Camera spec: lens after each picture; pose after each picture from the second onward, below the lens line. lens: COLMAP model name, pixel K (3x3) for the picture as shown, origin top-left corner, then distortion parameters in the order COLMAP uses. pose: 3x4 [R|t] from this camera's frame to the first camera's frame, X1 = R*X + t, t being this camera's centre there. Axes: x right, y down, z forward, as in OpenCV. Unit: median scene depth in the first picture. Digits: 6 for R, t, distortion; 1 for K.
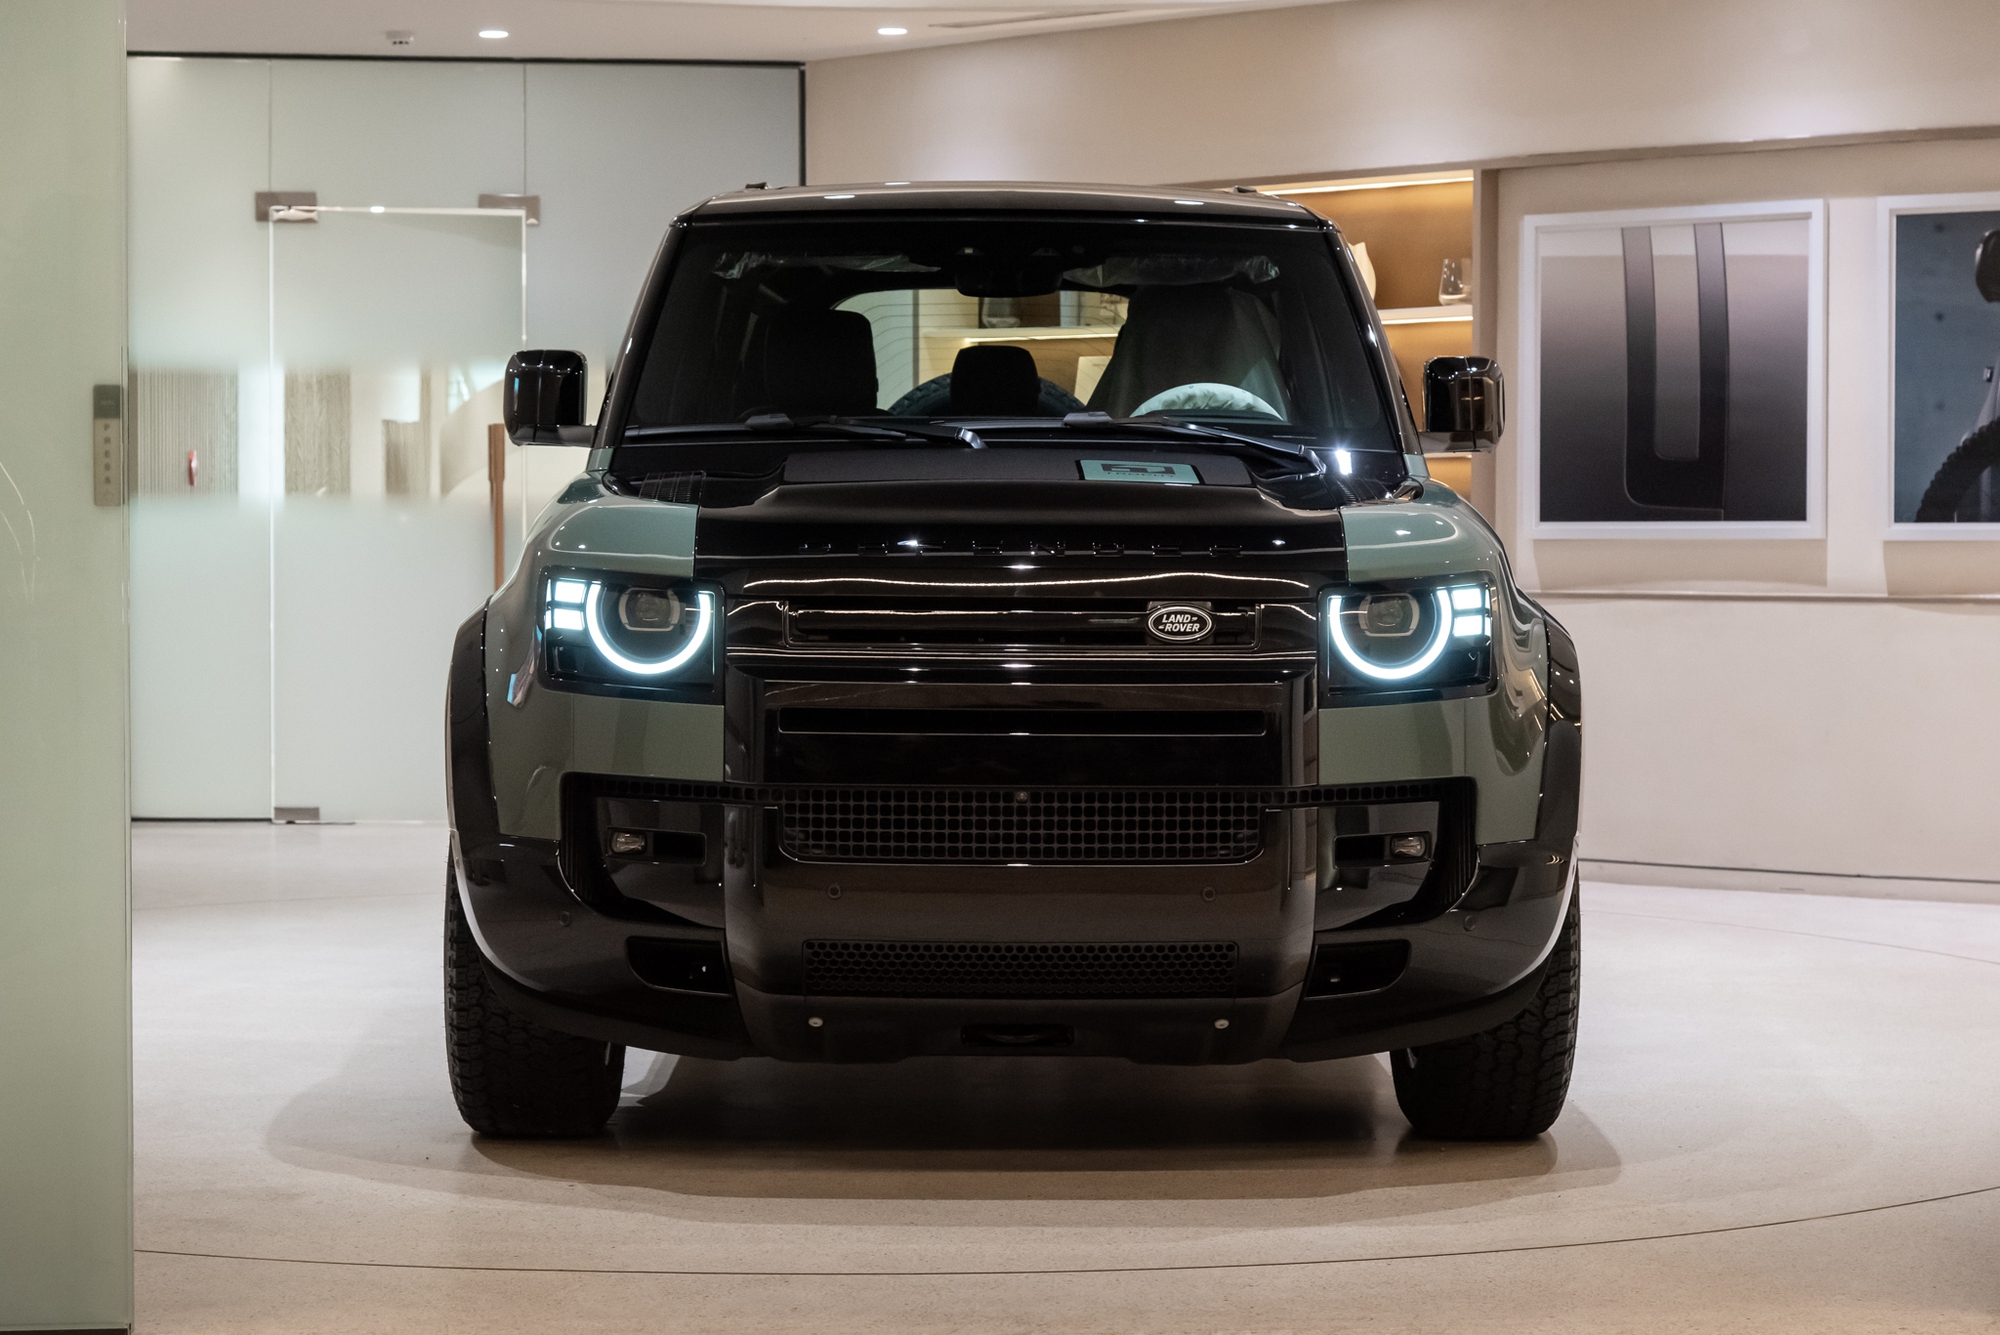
lens RADIAL K [[3708.1, 0, 1000.7], [0, 3708.1, 678.1], [0, 0, 1]] dist [0.060403, 0.000000]
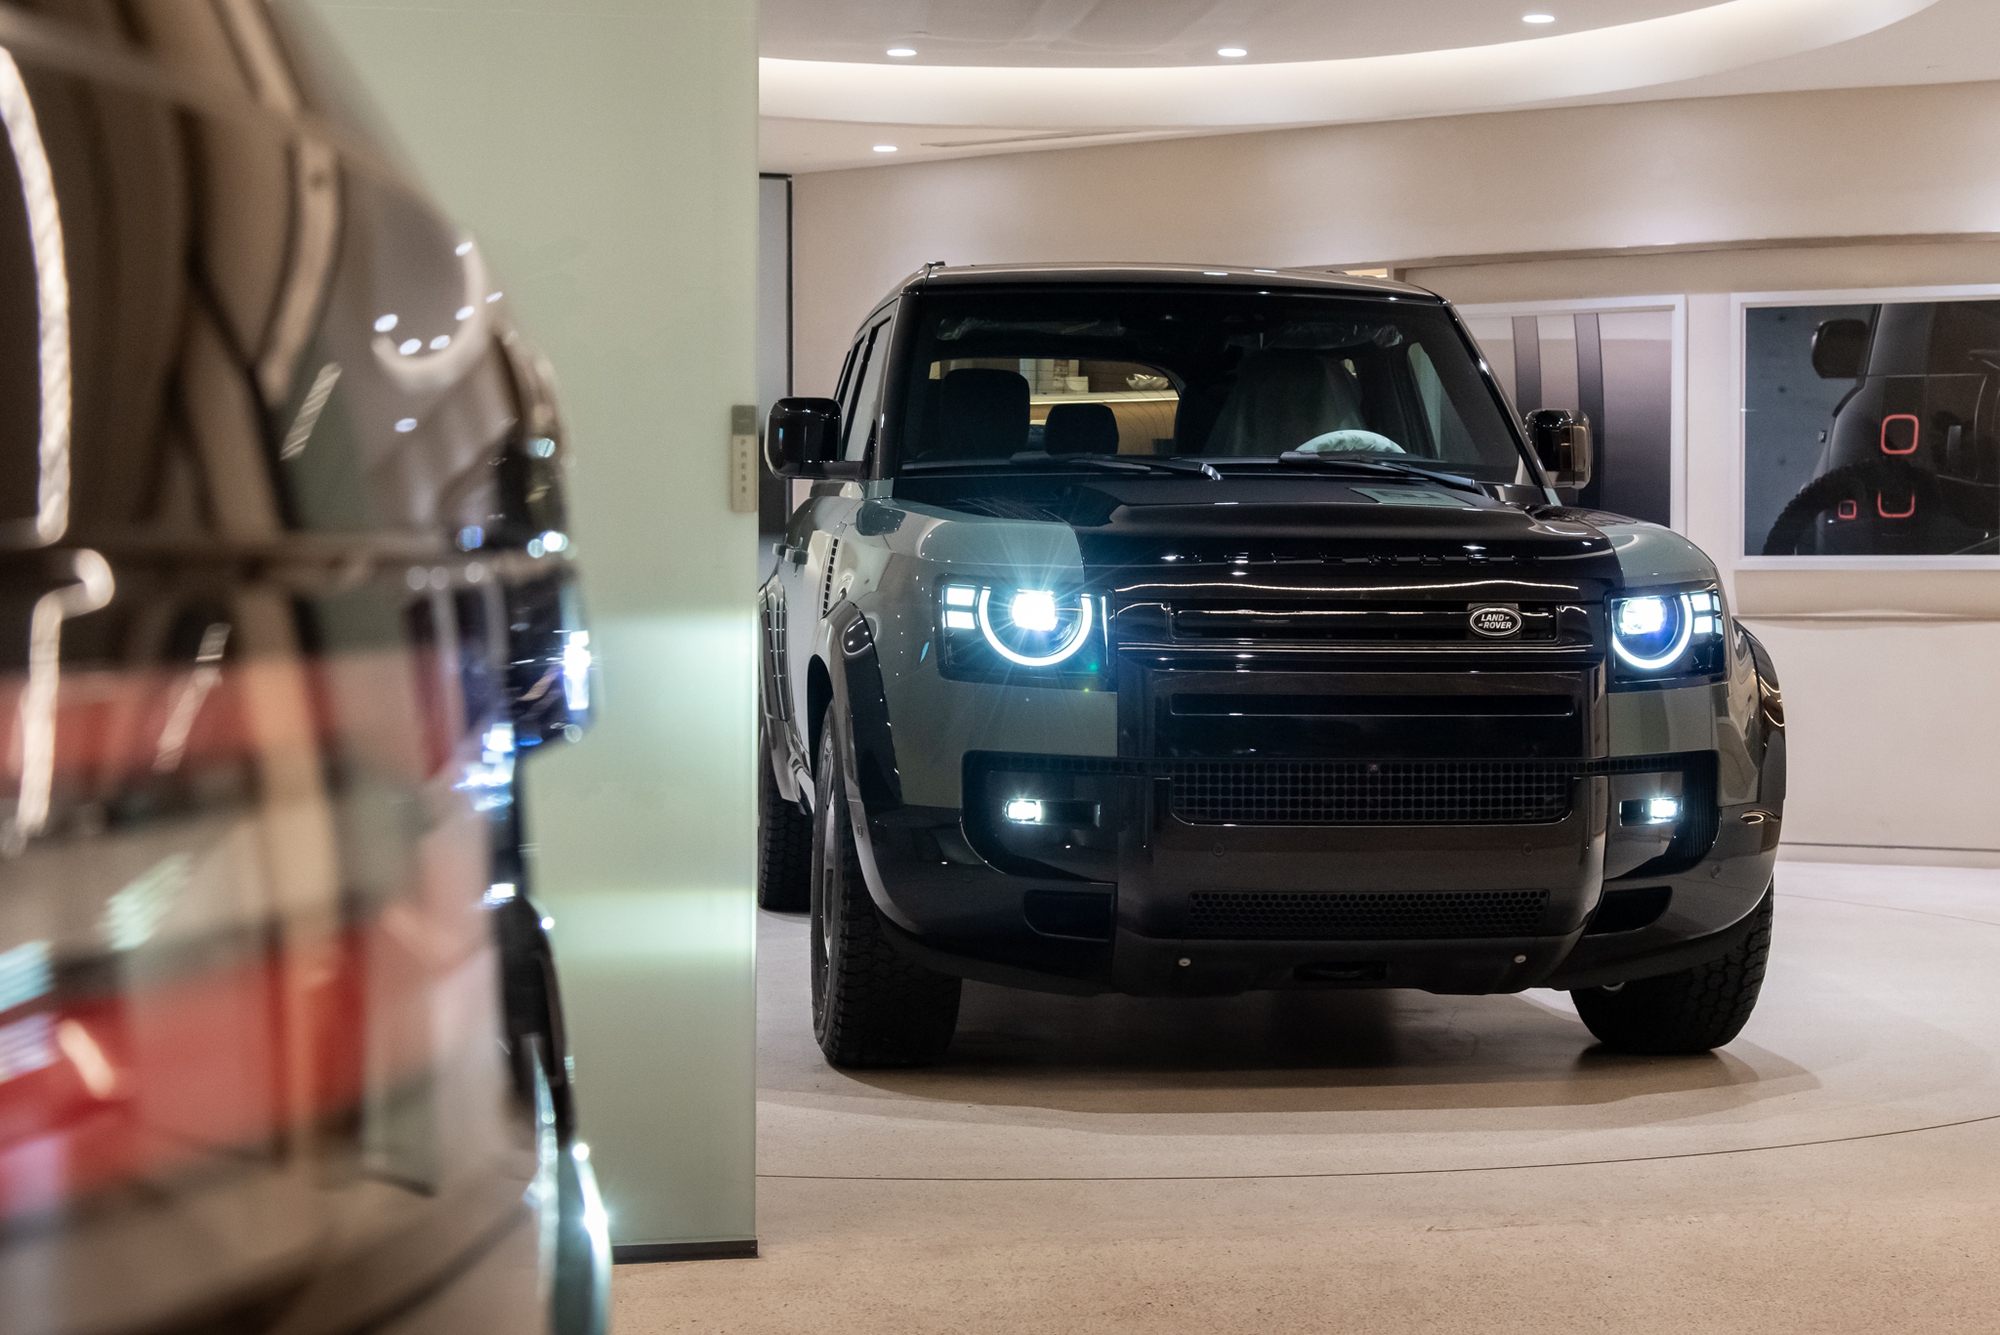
lens RADIAL K [[2972.3, 0, 999.1], [0, 2972.3, 652.5], [0, 0, 1]] dist [0.108171, 0.000000]
pose [[0.990786, -0.001597, 0.135429, -0.229310], [0.003806, 0.999864, -0.016054, 0.009450], [-0.135385, 0.016421, 0.990657, 0.071389]]
